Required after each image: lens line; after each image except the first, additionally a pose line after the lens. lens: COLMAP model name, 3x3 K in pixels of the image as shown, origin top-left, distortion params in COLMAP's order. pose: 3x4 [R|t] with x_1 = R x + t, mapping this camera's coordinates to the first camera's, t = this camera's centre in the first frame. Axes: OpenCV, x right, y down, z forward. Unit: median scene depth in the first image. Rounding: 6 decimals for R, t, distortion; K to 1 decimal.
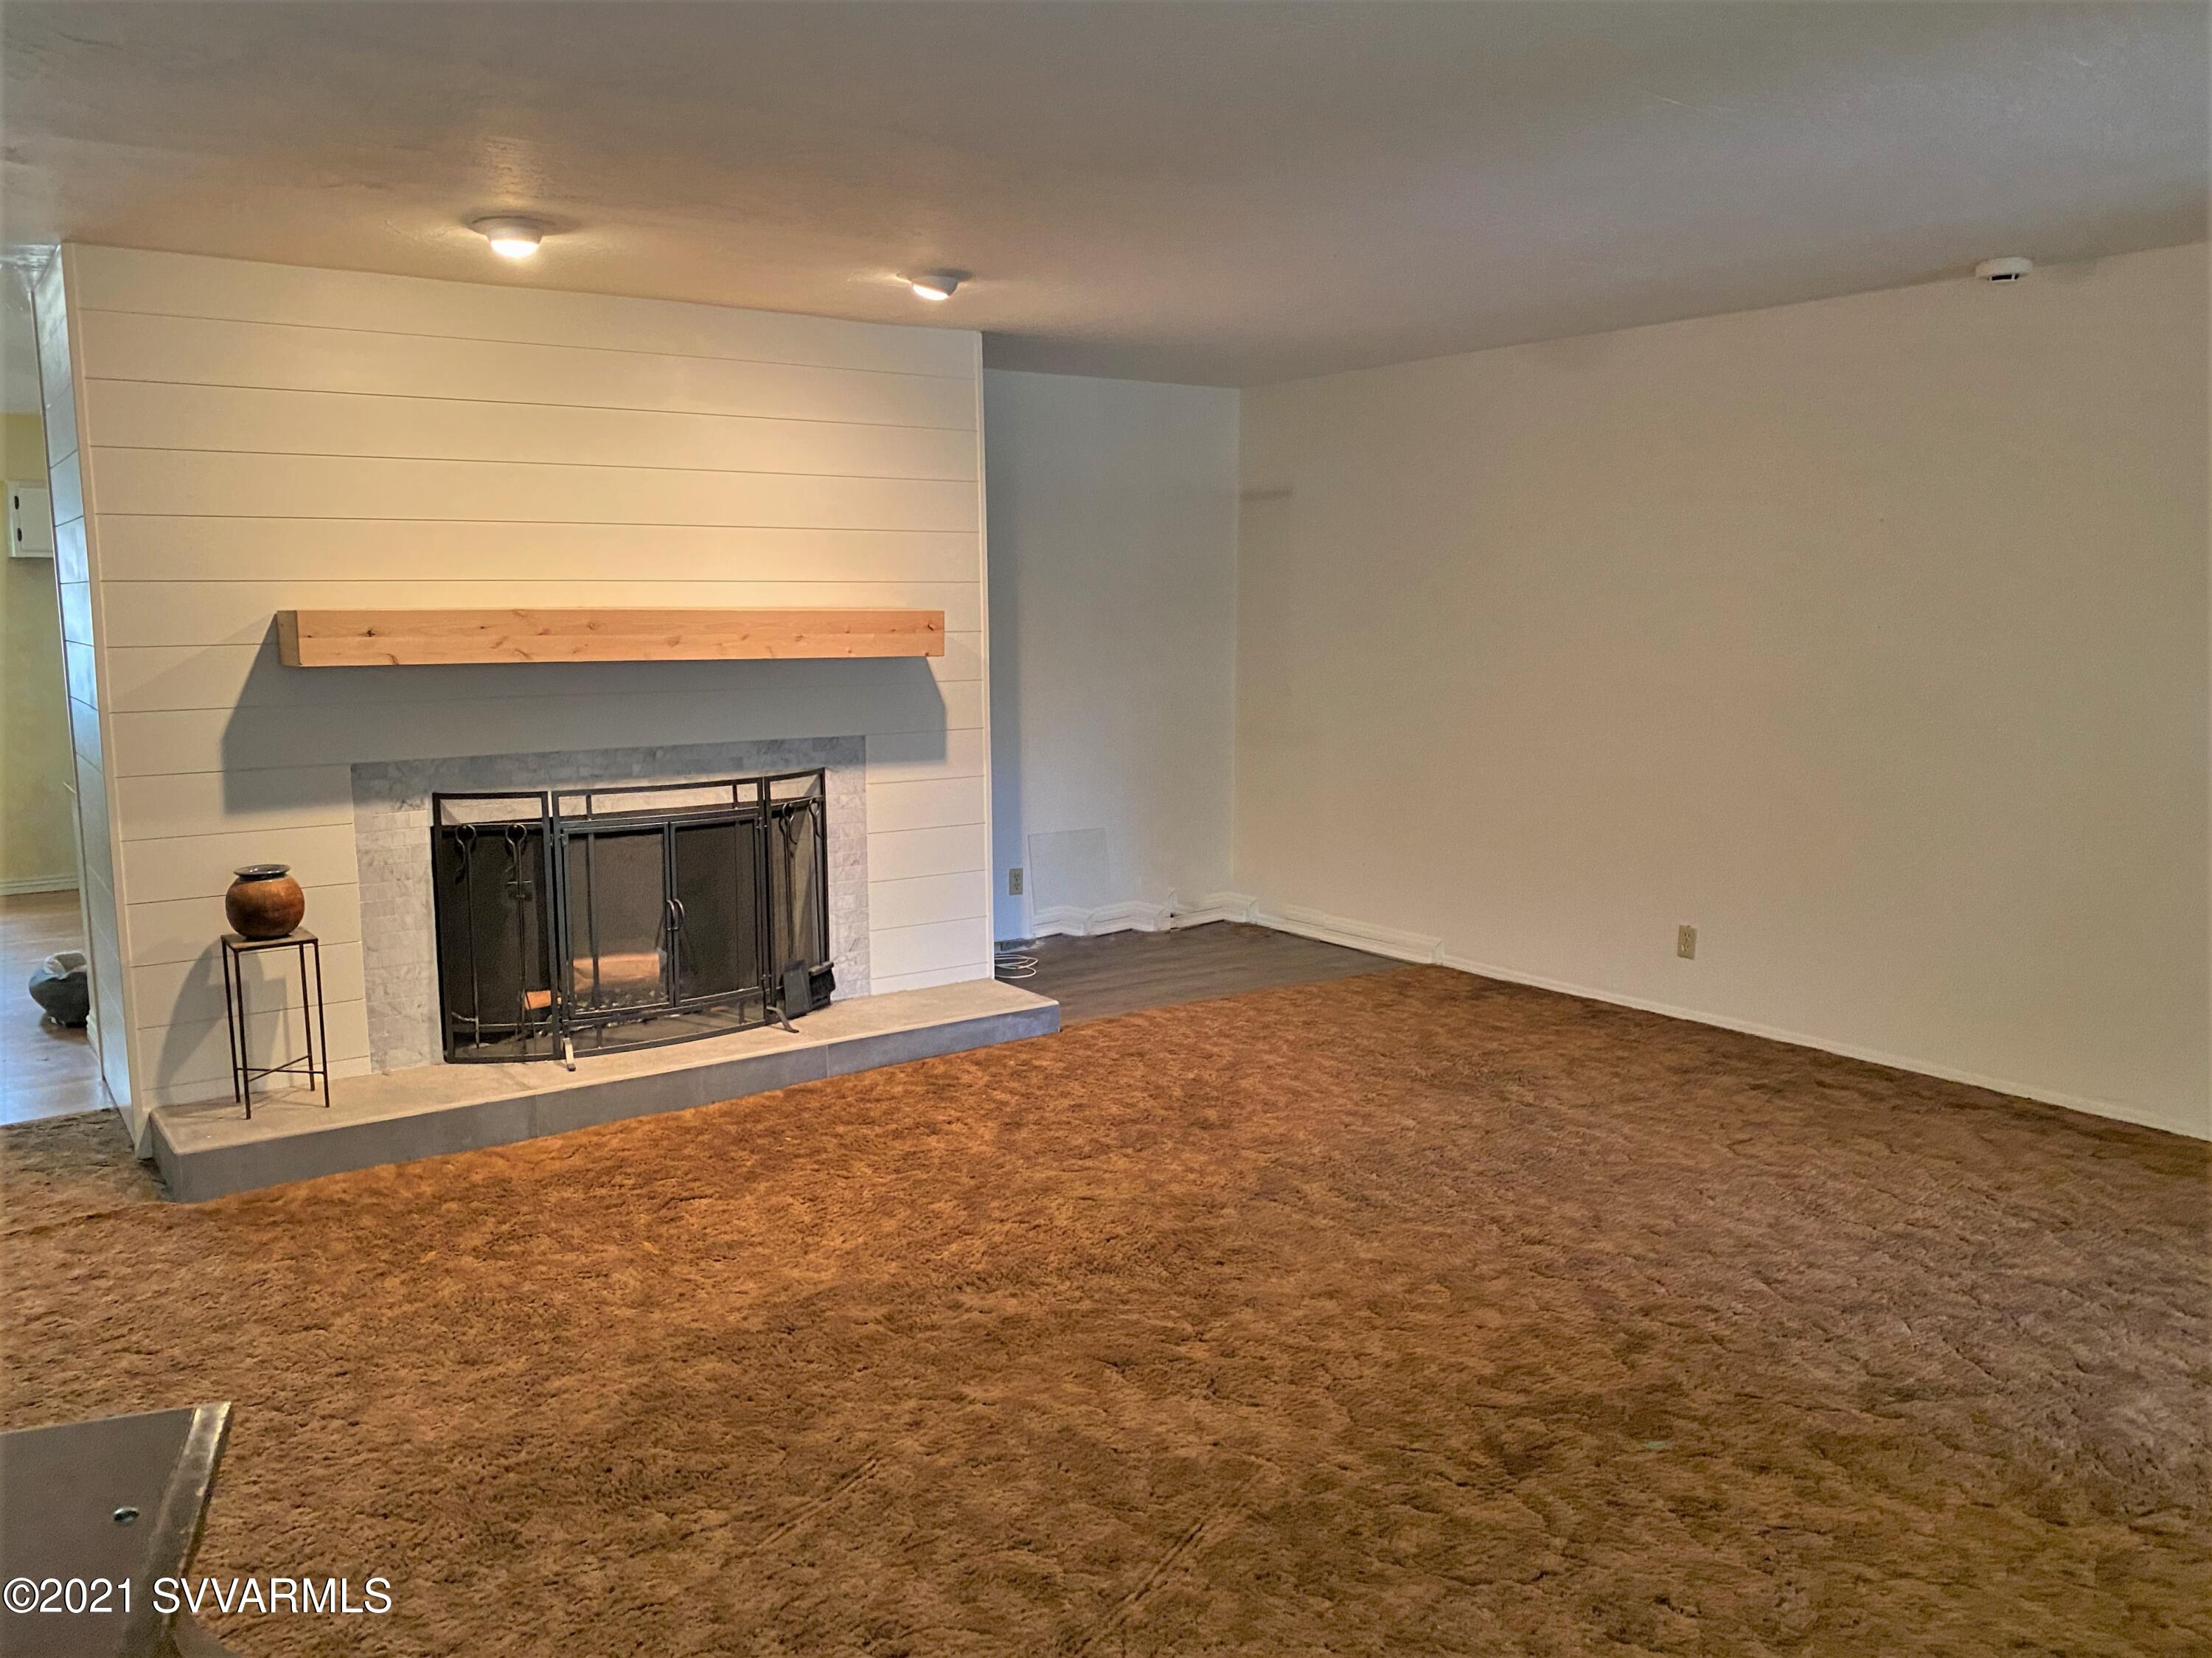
lens RADIAL K [[1681.1, 0, 1112.3], [0, 1681.1, 818.9], [0, 0, 1]] dist [0.049688, -0.073512]
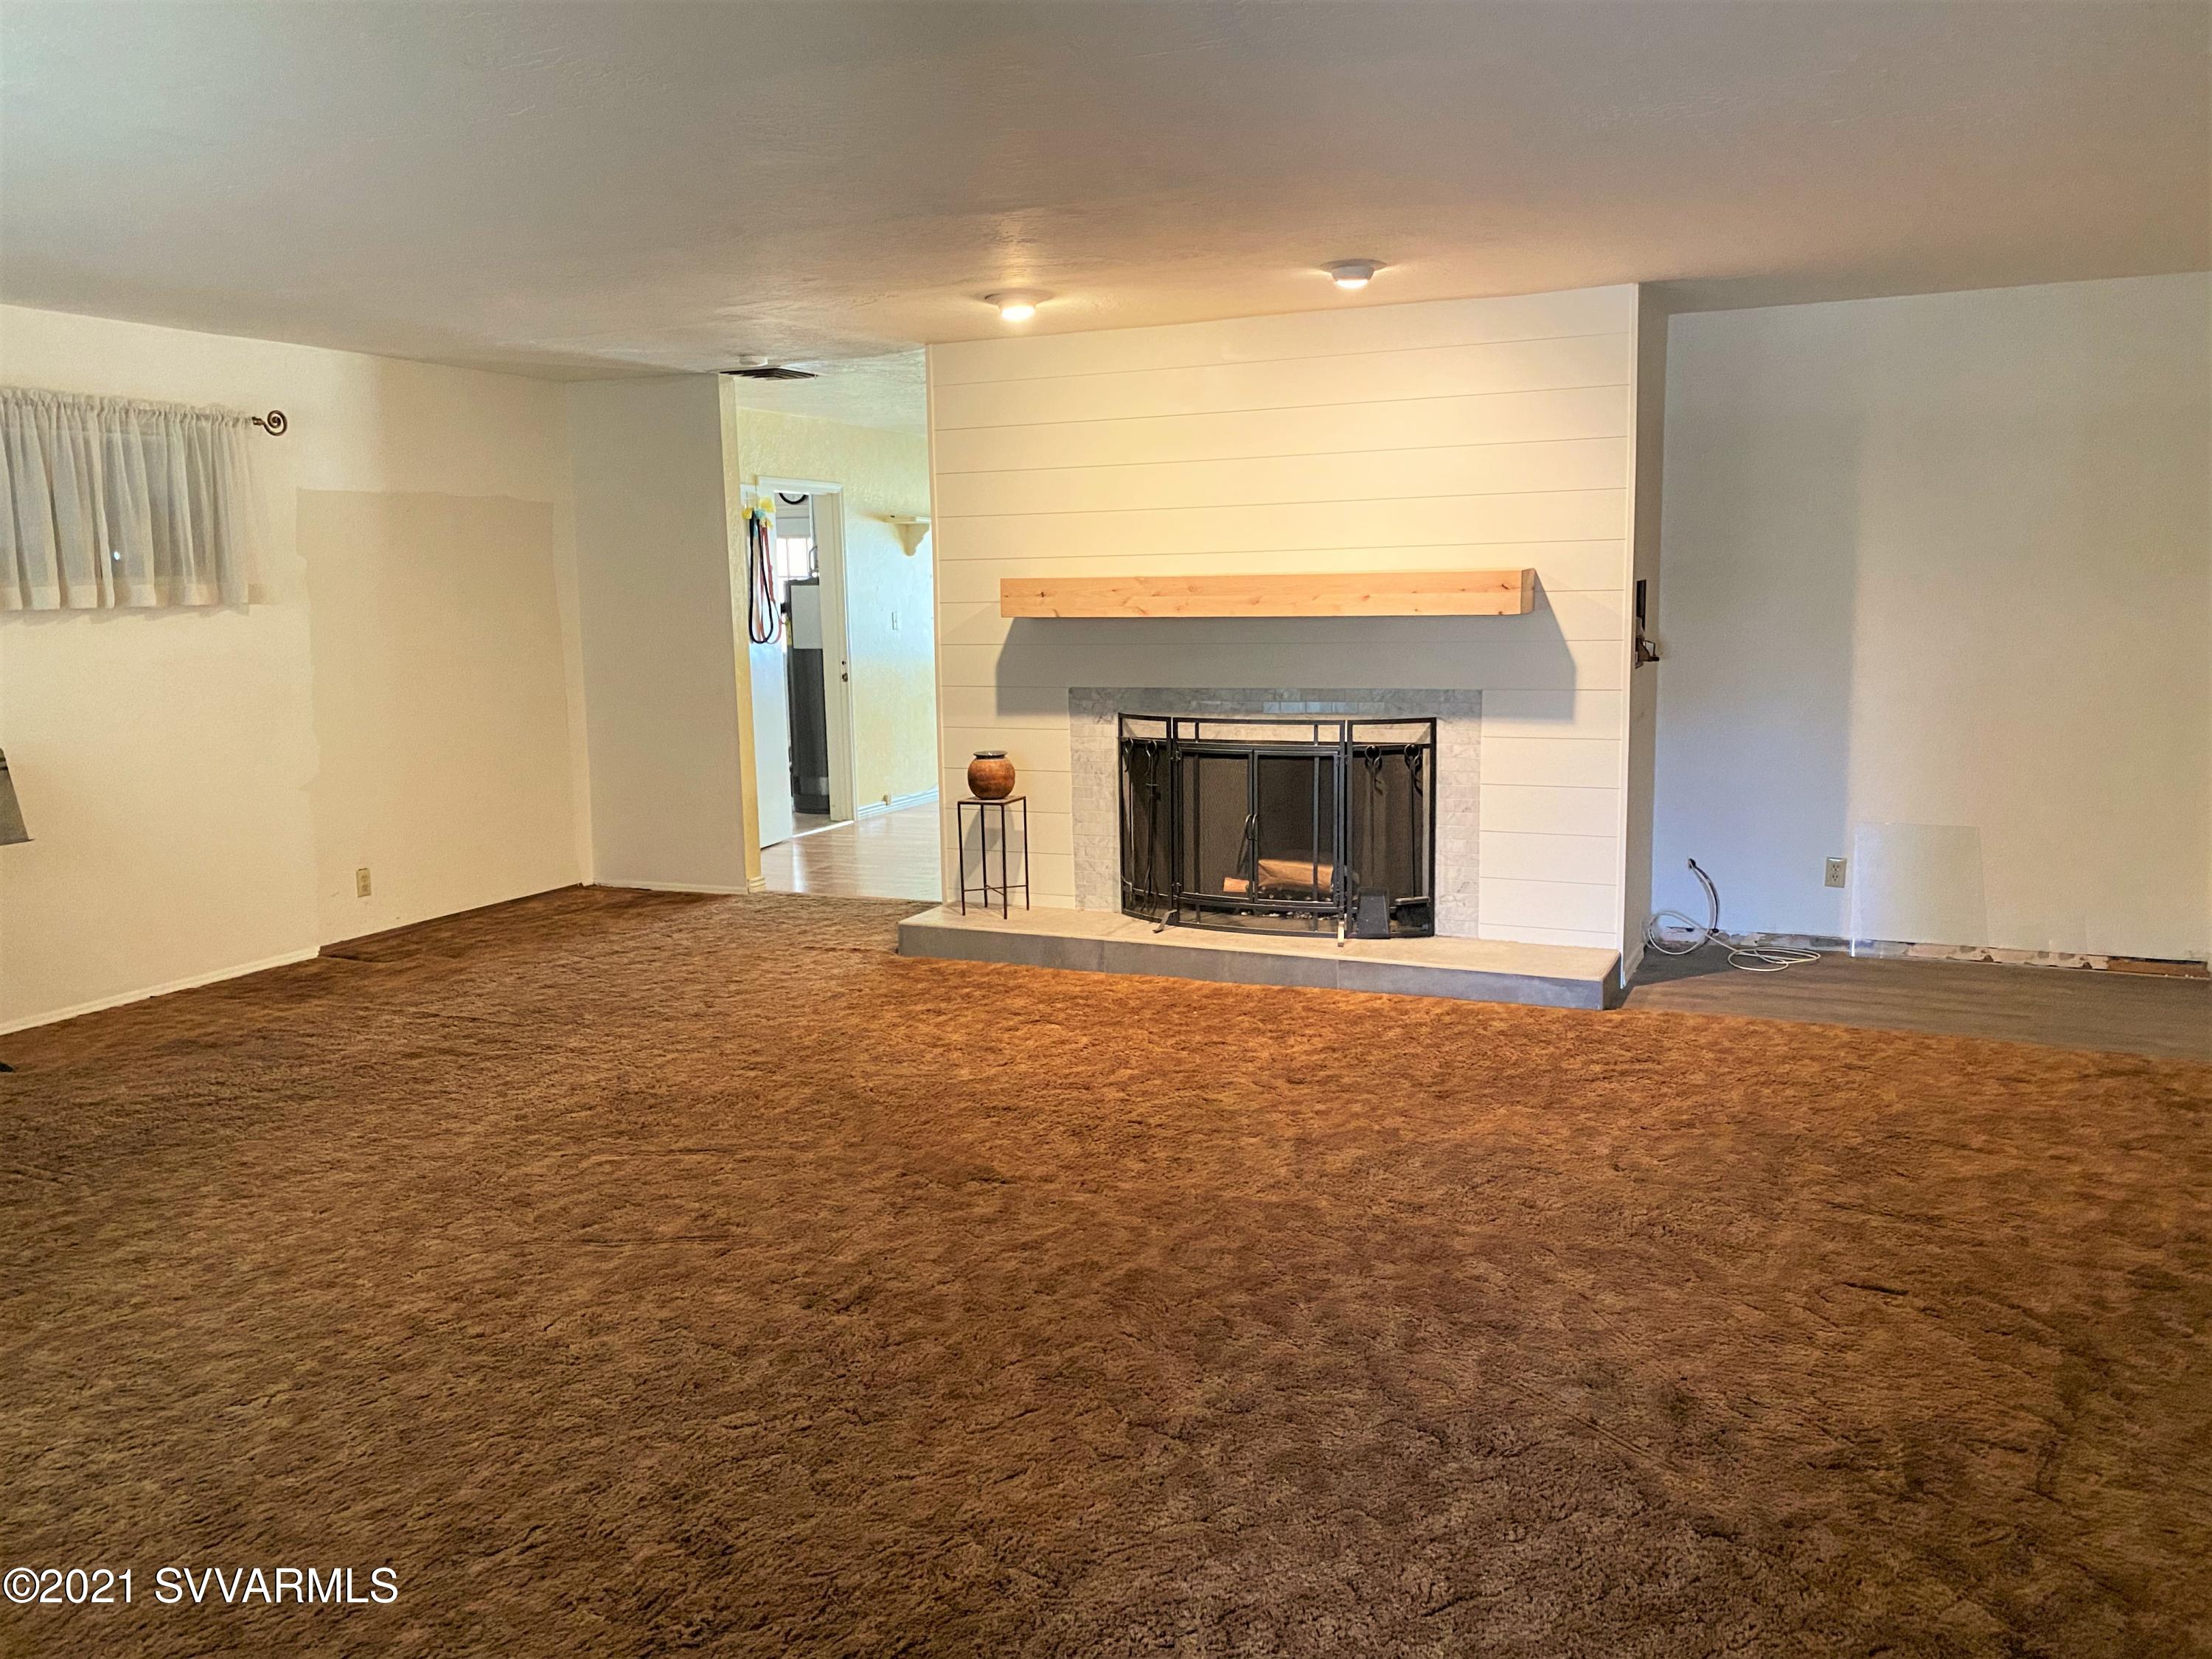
lens RADIAL K [[1681.2, 0, 1107.8], [0, 1681.2, 829.1], [0, 0, 1]] dist [0.049688, -0.073512]
pose [[0.500848, 0.121291, -0.856995, 0.747438], [-0.094516, 0.991876, 0.085143, -0.036007], [0.860359, 0.038356, 0.508243, 0.306554]]
